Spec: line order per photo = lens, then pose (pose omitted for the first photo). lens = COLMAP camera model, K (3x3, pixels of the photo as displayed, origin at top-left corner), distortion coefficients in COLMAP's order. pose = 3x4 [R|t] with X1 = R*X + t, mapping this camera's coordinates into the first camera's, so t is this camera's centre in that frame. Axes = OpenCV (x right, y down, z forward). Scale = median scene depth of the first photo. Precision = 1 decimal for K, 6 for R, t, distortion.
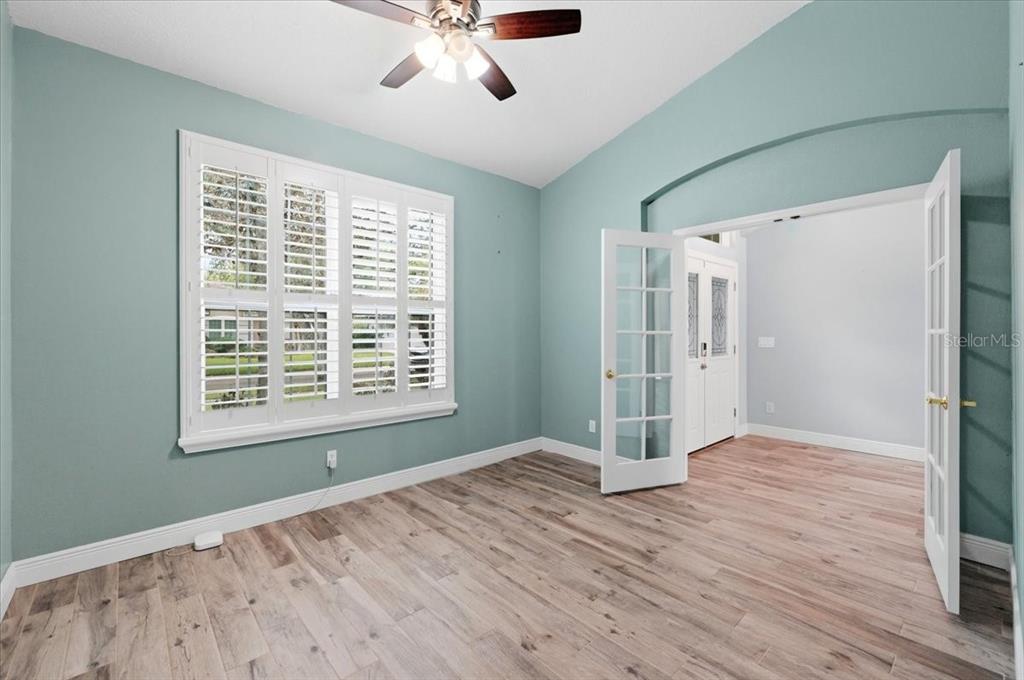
lens RADIAL K [[432.8, 0, 508.2], [0, 432.8, 334.9], [0, 0, 1]] dist [-0.001421, 0.000158]
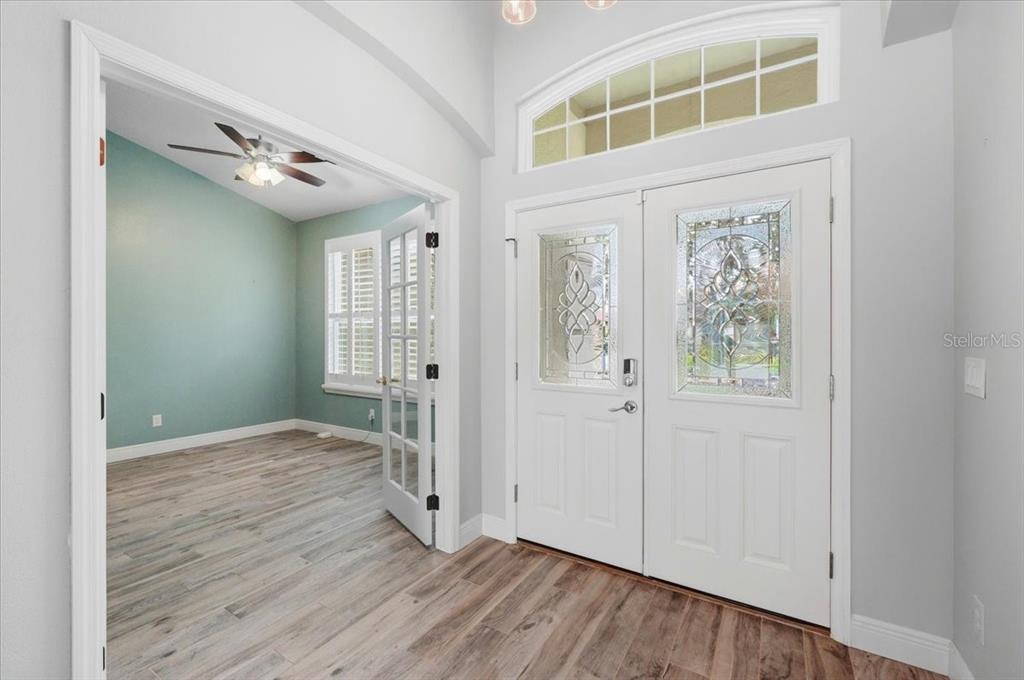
lens RADIAL K [[429.3, 0, 505.1], [0, 429.3, 335.3], [0, 0, 1]] dist [-0.000973, -0.000152]
pose [[0.278216, 0.003649, -0.960512, 1.451330], [-0.004908, 0.999985, 0.002378, -0.013081], [0.960506, 0.004053, 0.278230, 1.196515]]
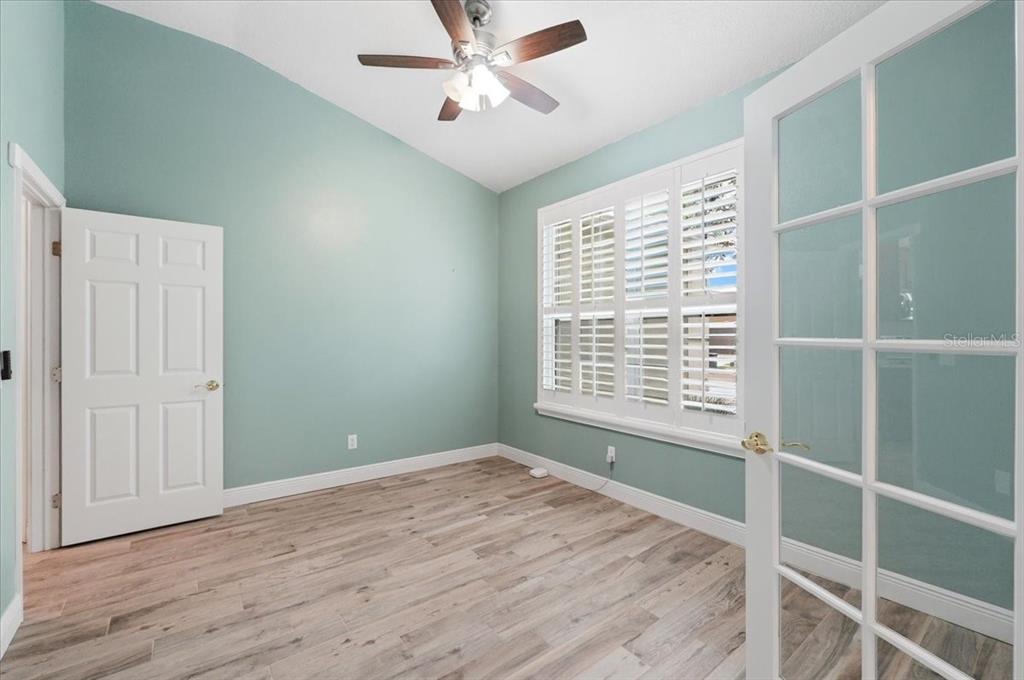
lens RADIAL K [[432.8, 0, 508.2], [0, 432.8, 334.9], [0, 0, 1]] dist [-0.001421, 0.000158]
pose [[-0.076867, 0.002090, -0.997039, 0.802670], [-0.001636, 0.999996, 0.002222, -0.015324], [0.997040, 0.001802, -0.076864, 0.959555]]
